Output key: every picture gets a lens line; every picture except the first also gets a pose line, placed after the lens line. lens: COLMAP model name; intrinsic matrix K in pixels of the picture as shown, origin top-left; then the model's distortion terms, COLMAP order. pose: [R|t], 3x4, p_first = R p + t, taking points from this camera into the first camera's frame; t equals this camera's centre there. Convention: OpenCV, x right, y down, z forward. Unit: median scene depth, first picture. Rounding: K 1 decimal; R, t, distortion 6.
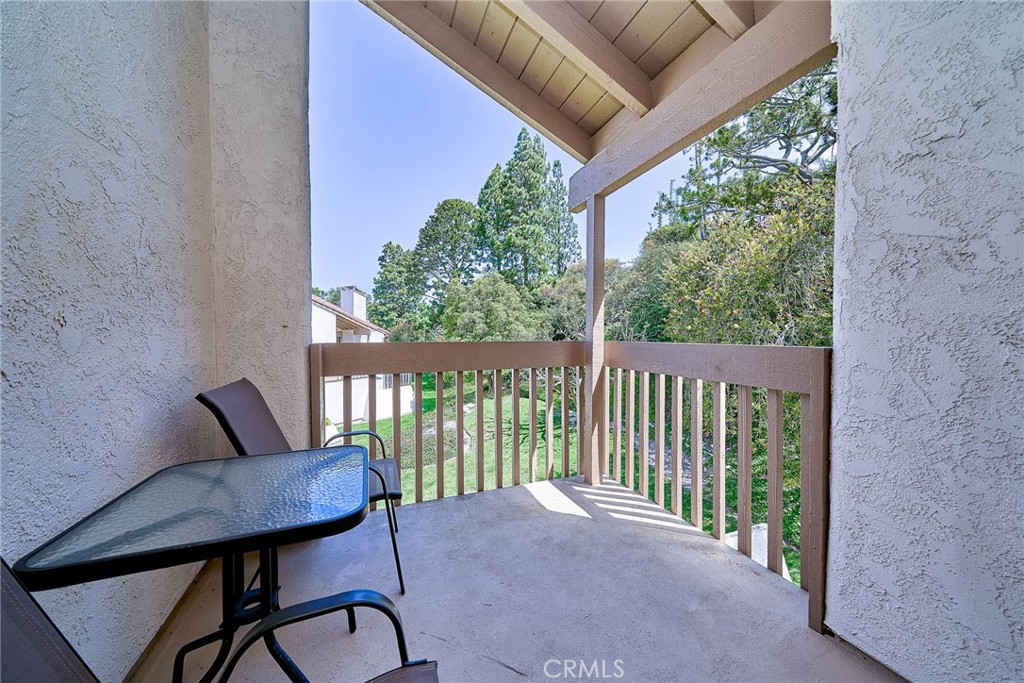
lens RADIAL K [[352.5, 0, 513.2], [0, 352.5, 345.5], [0, 0, 1]] dist [0.000977, -0.000117]
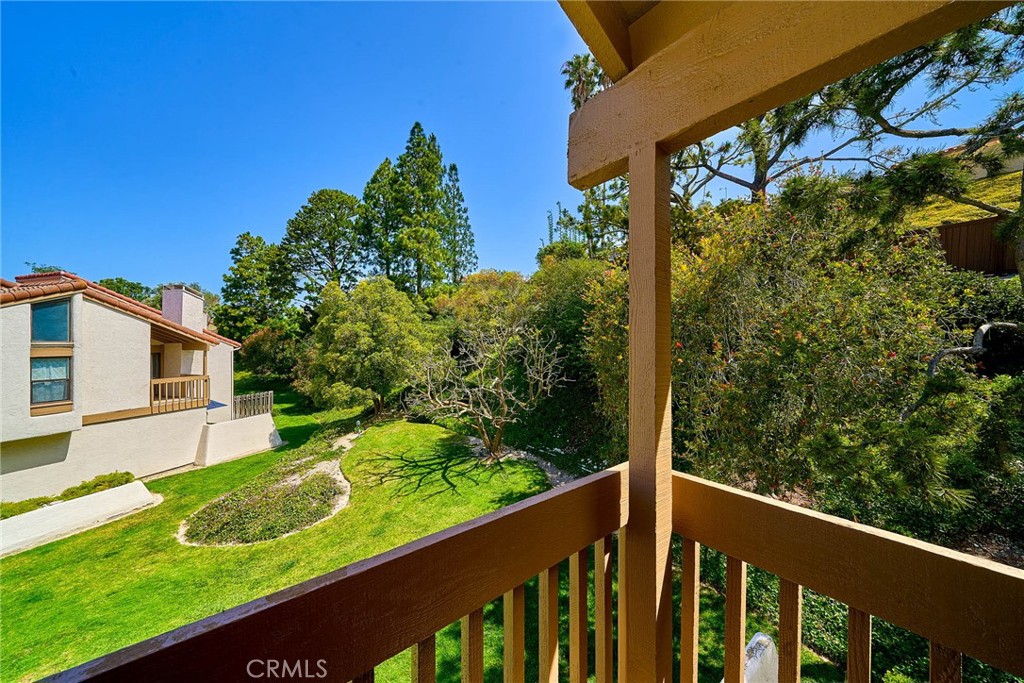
lens RADIAL K [[358.7, 0, 511.6], [0, 358.7, 345.0], [0, 0, 1]] dist [-0.001563, -0.000142]
pose [[0.956345, 0.005621, 0.292187, -0.004883], [0.002228, 0.999646, -0.026521, -0.011331], [-0.292233, 0.026014, 0.955993, 0.044212]]
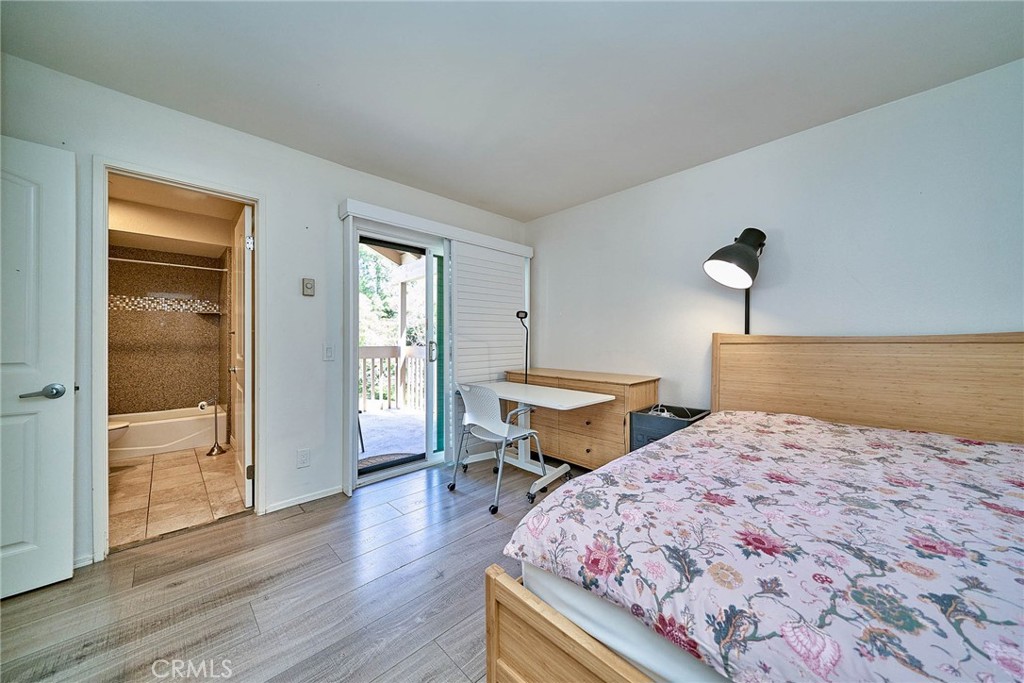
lens RADIAL K [[358.7, 0, 511.6], [0, 358.7, 345.0], [0, 0, 1]] dist [-0.001563, -0.000142]
pose [[0.924416, 0.006770, 0.381325, -0.001364], [0.000942, 0.999799, -0.020035, 0.001722], [-0.381384, 0.018880, 0.924224, -0.117181]]
